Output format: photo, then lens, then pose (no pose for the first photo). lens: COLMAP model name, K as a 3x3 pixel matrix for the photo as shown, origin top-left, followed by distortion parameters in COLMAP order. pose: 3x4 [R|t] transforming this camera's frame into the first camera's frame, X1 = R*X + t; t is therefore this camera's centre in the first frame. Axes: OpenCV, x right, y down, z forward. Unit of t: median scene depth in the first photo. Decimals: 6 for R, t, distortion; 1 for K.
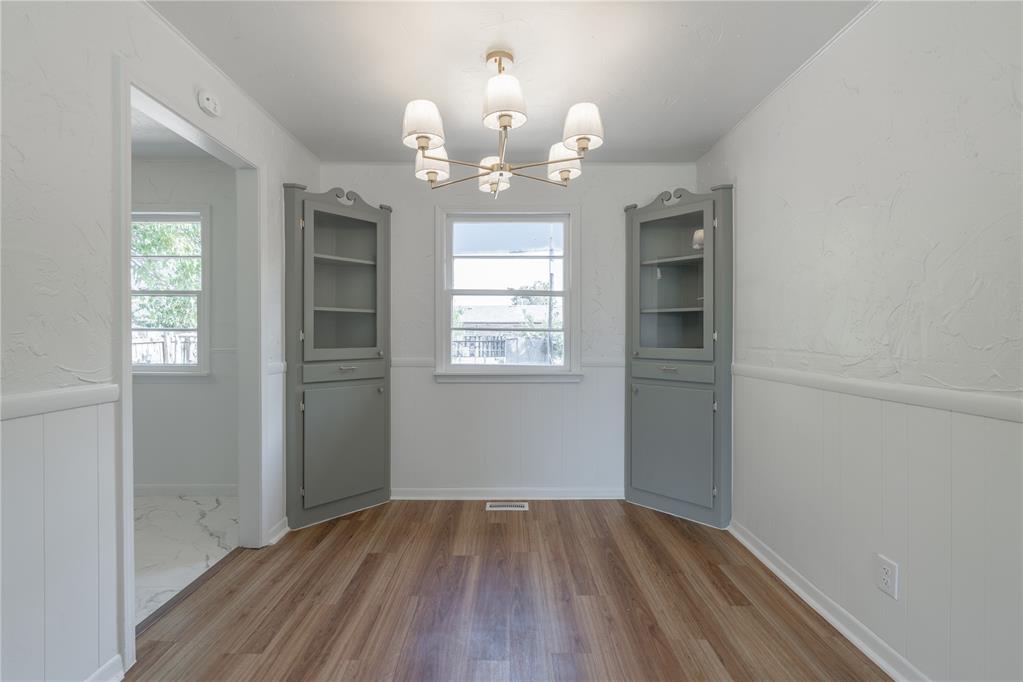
lens RADIAL K [[462.8, 0, 510.2], [0, 462.8, 337.5], [0, 0, 1]] dist [-0.003945, 0.000757]
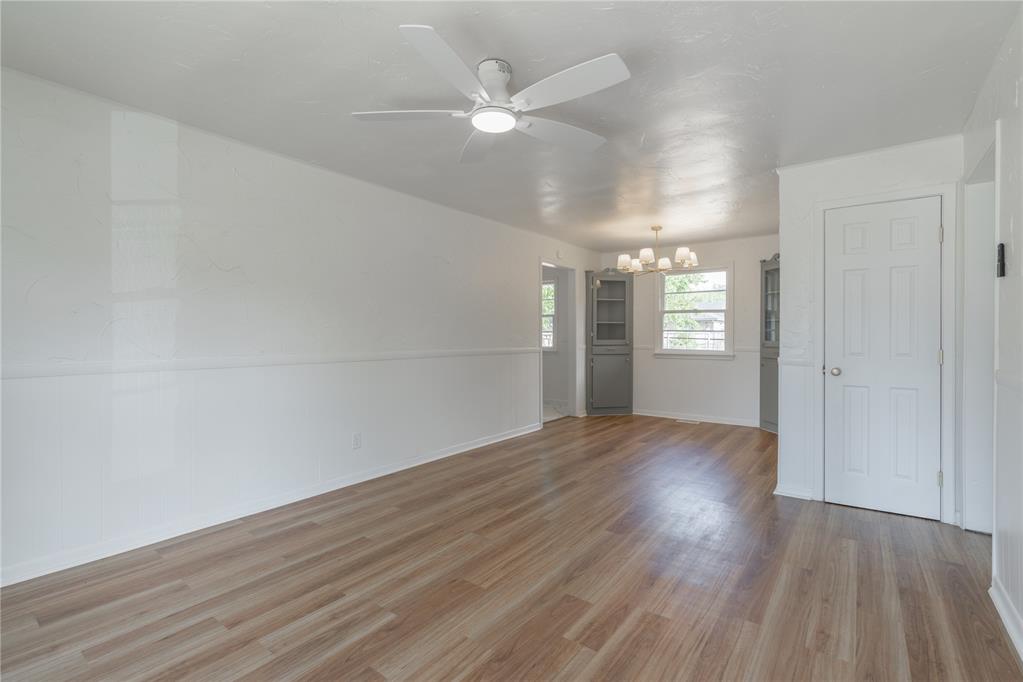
lens RADIAL K [[462.8, 0, 507.5], [0, 462.8, 340.2], [0, 0, 1]] dist [-0.003945, 0.000757]
pose [[0.788711, 0.007103, -0.614723, 0.595145], [-0.001642, 0.999954, 0.009447, 0.004263], [0.614762, -0.006442, 0.788687, -1.014824]]
